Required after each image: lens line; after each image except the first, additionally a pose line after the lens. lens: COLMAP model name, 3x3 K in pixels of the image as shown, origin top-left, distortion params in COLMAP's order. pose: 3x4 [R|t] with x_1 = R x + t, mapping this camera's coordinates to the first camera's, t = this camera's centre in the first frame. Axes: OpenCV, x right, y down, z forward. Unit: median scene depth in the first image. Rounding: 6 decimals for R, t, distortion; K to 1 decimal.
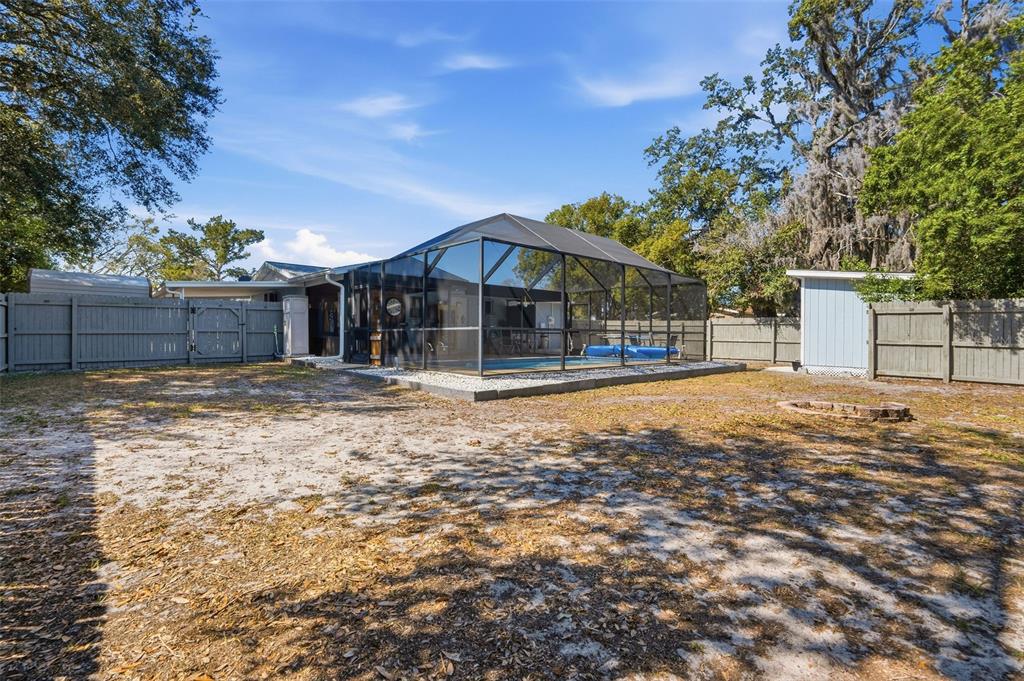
lens RADIAL K [[468.0, 0, 512.0], [0, 468.0, 340.5], [0, 0, 1]] dist [-0.001254, -0.000149]
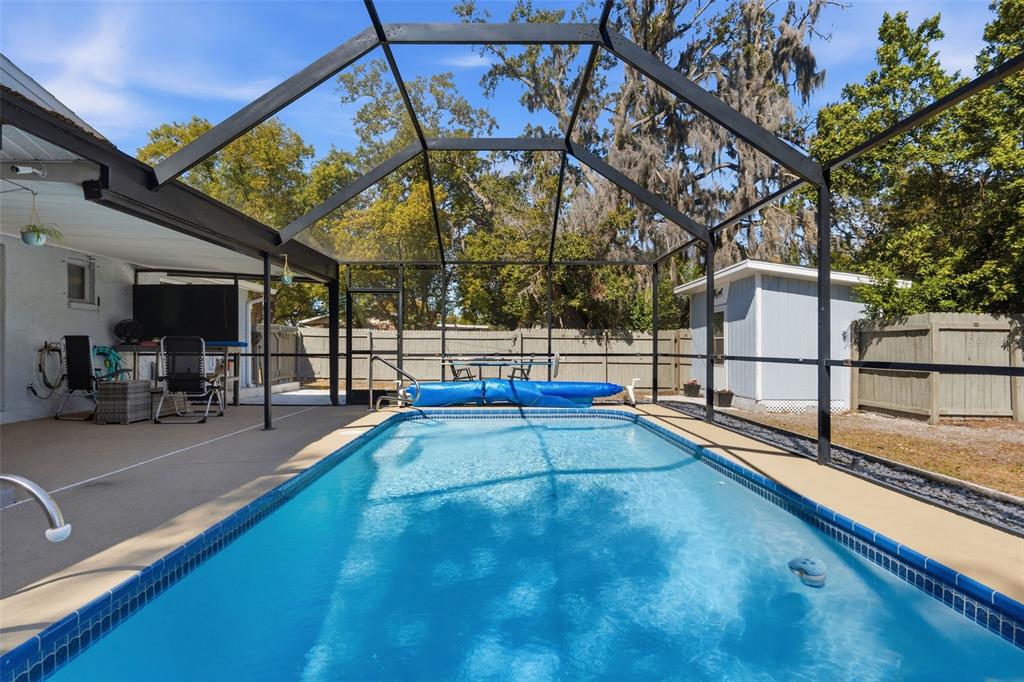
lens RADIAL K [[468.0, 0, 512.0], [0, 468.0, 341.0], [0, 0, 1]] dist [-0.001254, -0.000149]
pose [[0.647920, -0.001445, 0.761707, -0.146871], [0.015327, 0.999820, -0.011141, -0.033175], [-0.761554, 0.018893, 0.647826, 0.840287]]
